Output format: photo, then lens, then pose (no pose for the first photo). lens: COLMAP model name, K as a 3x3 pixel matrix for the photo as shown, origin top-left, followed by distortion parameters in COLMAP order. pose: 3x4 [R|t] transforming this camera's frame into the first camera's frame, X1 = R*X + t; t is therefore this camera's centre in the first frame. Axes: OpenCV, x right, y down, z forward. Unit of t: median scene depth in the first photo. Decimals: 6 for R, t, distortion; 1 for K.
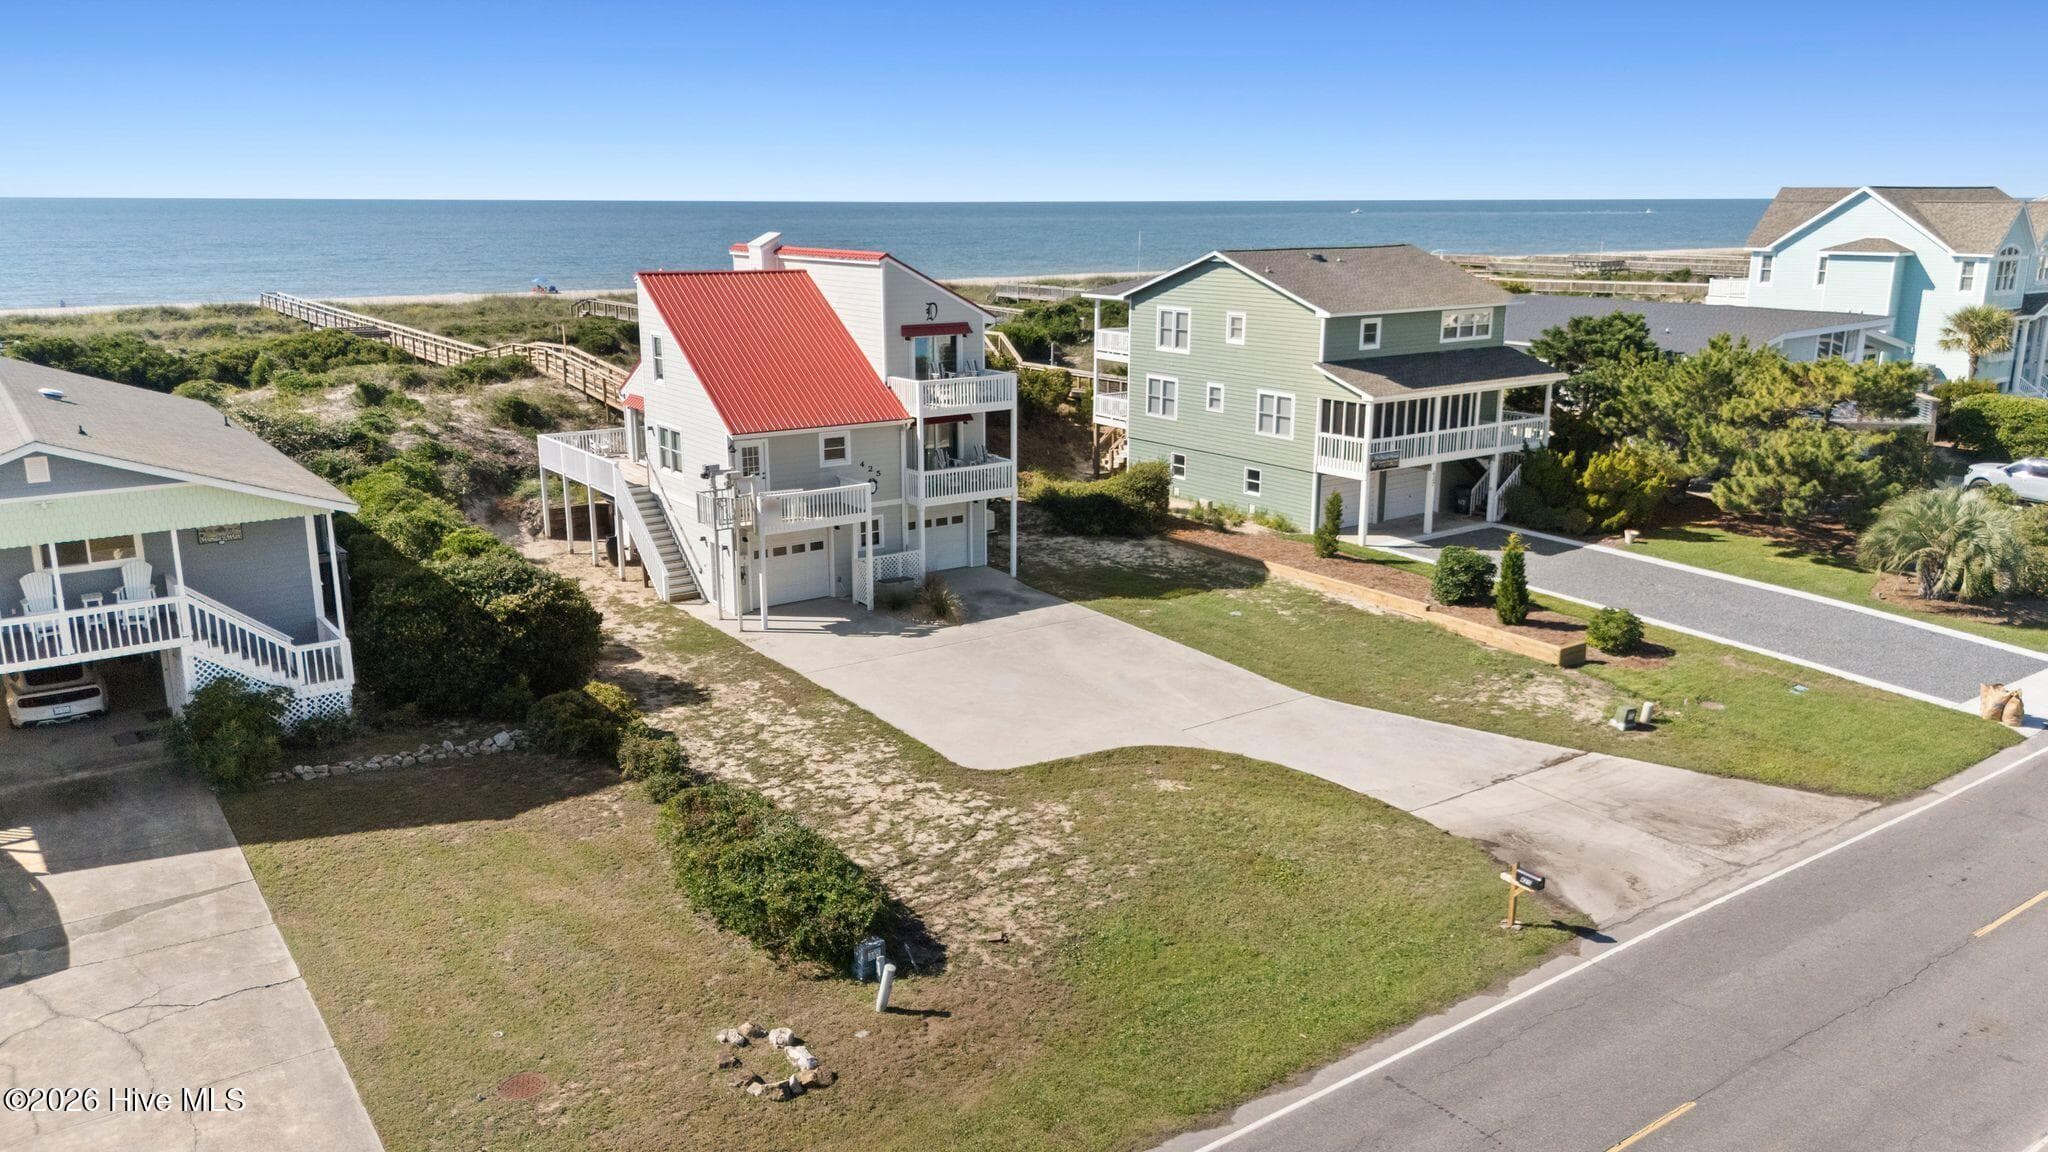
lens RADIAL K [[1513.9, 0, 1025.9], [0, 1513.9, 562.3], [0, 0, 1]] dist [0.086735, -0.089986]
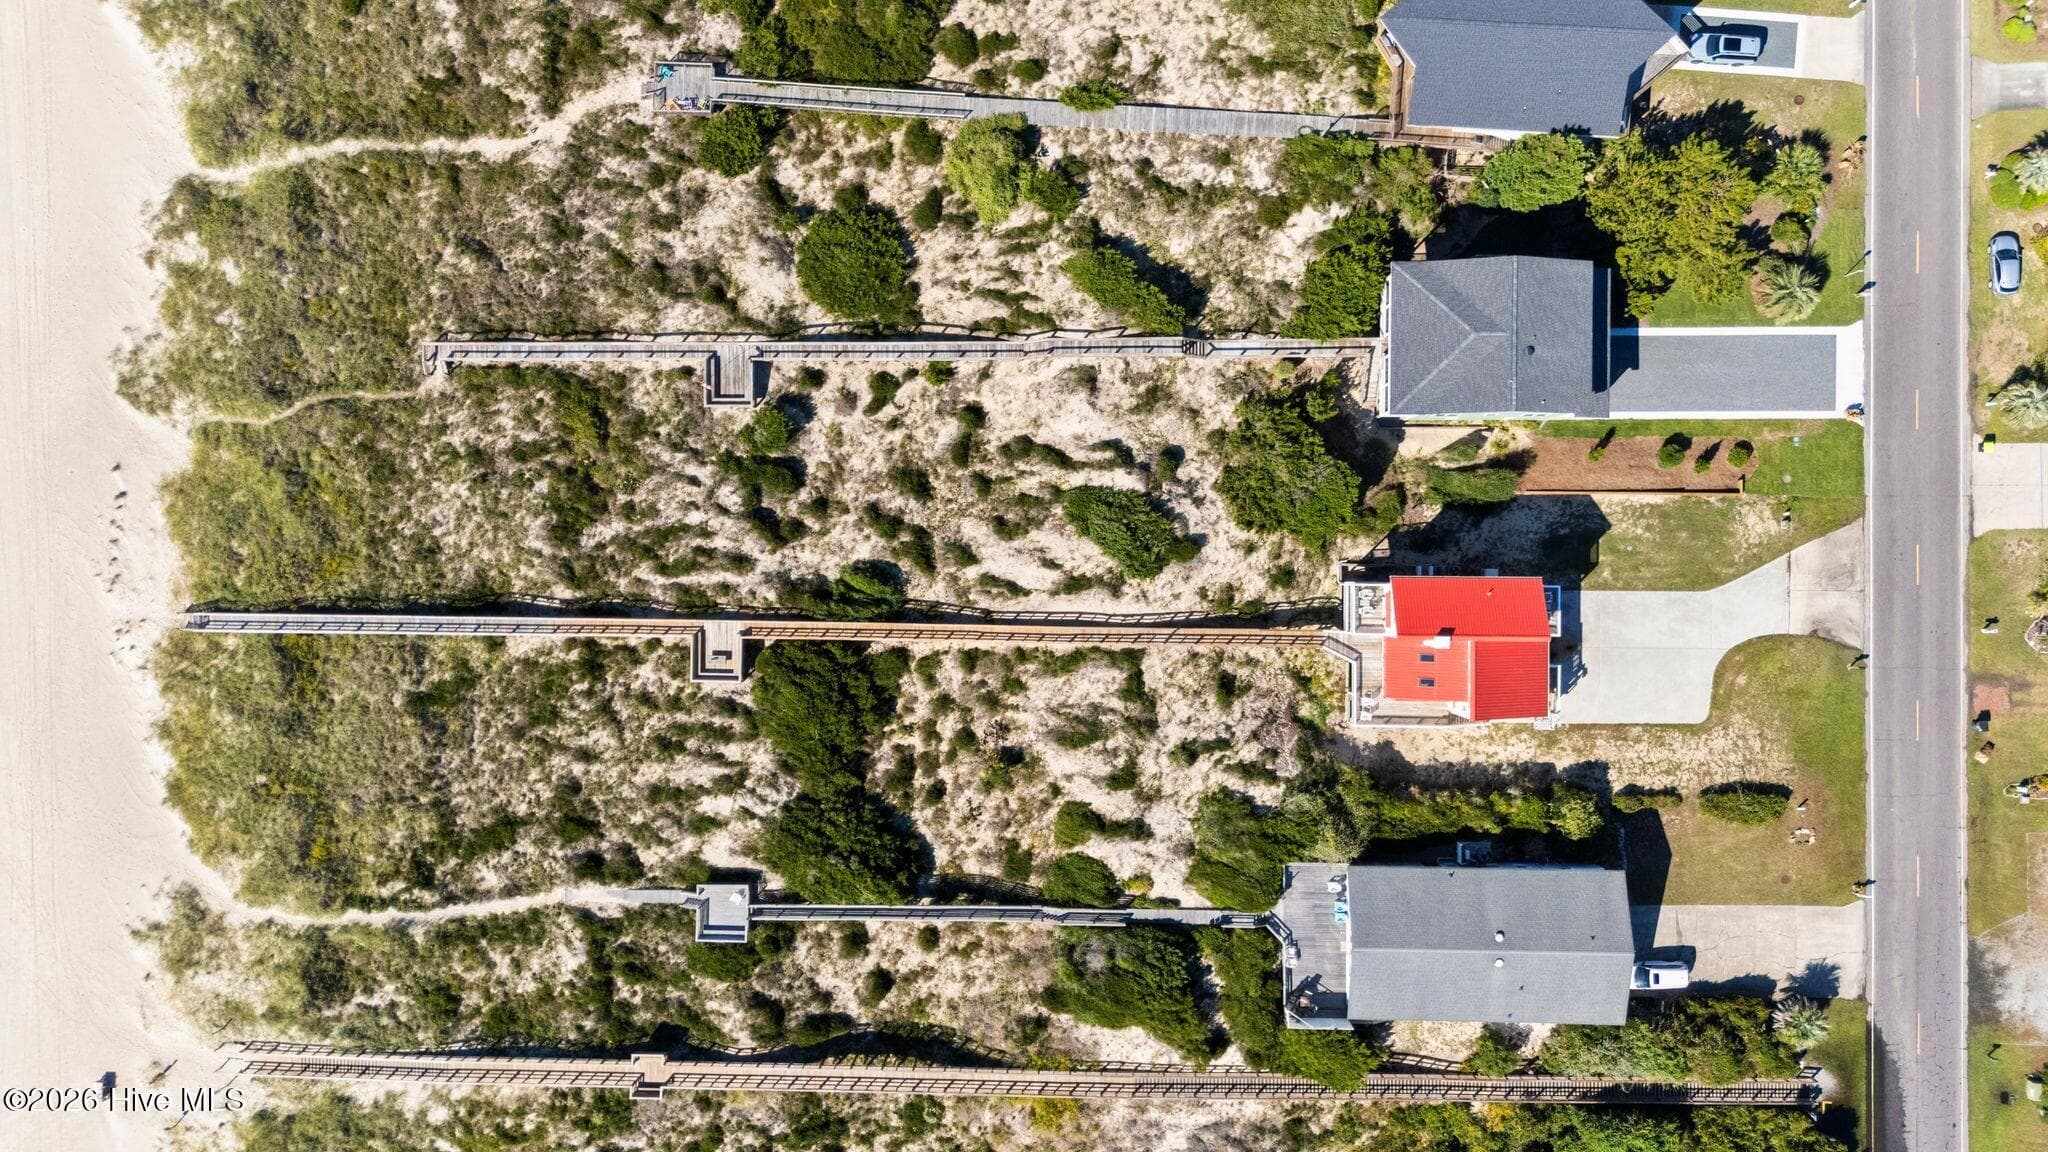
lens RADIAL K [[1513.9, 0, 1025.9], [0, 1513.9, 562.3], [0, 0, 1]] dist [0.086735, -0.089986]
pose [[0.588863, -0.808208, -0.006415, -0.461792], [0.212559, 0.147204, 0.965997, -2.665241], [-0.779781, -0.570203, 0.258475, 1.114462]]
